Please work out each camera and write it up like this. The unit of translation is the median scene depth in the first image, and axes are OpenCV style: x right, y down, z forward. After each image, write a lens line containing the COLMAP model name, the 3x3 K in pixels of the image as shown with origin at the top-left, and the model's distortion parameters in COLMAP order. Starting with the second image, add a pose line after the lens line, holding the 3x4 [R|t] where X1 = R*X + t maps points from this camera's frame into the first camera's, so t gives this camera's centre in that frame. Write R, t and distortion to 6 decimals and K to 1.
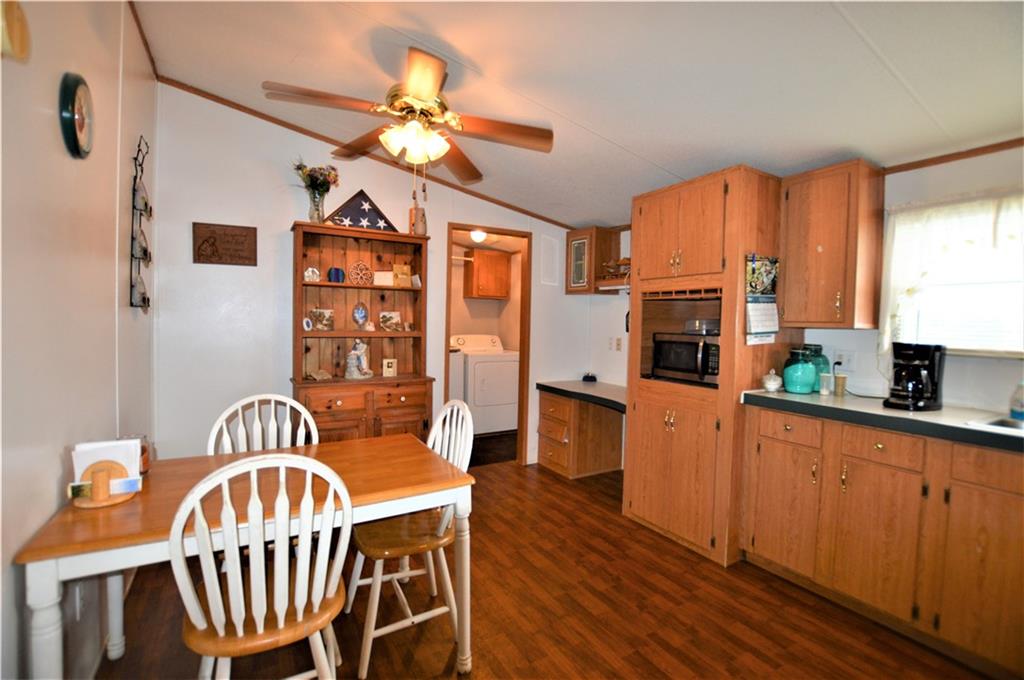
lens RADIAL K [[470.9, 0, 511.2], [0, 470.9, 334.8], [0, 0, 1]] dist [-0.021984, -0.000680]
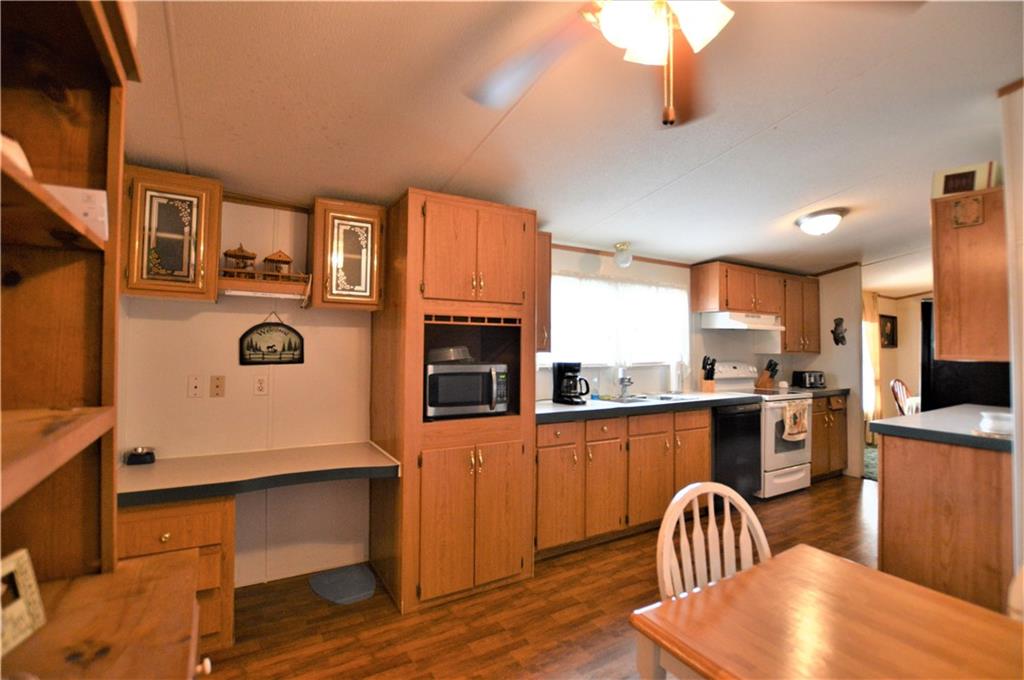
lens RADIAL K [[470.9, 0, 506.1], [0, 470.9, 338.6], [0, 0, 1]] dist [-0.021984, -0.000680]
pose [[-0.021805, 0.006230, 0.999743, -0.595539], [0.020989, 0.999763, -0.005773, -0.047921], [-0.999542, 0.020858, -0.021931, 1.016353]]
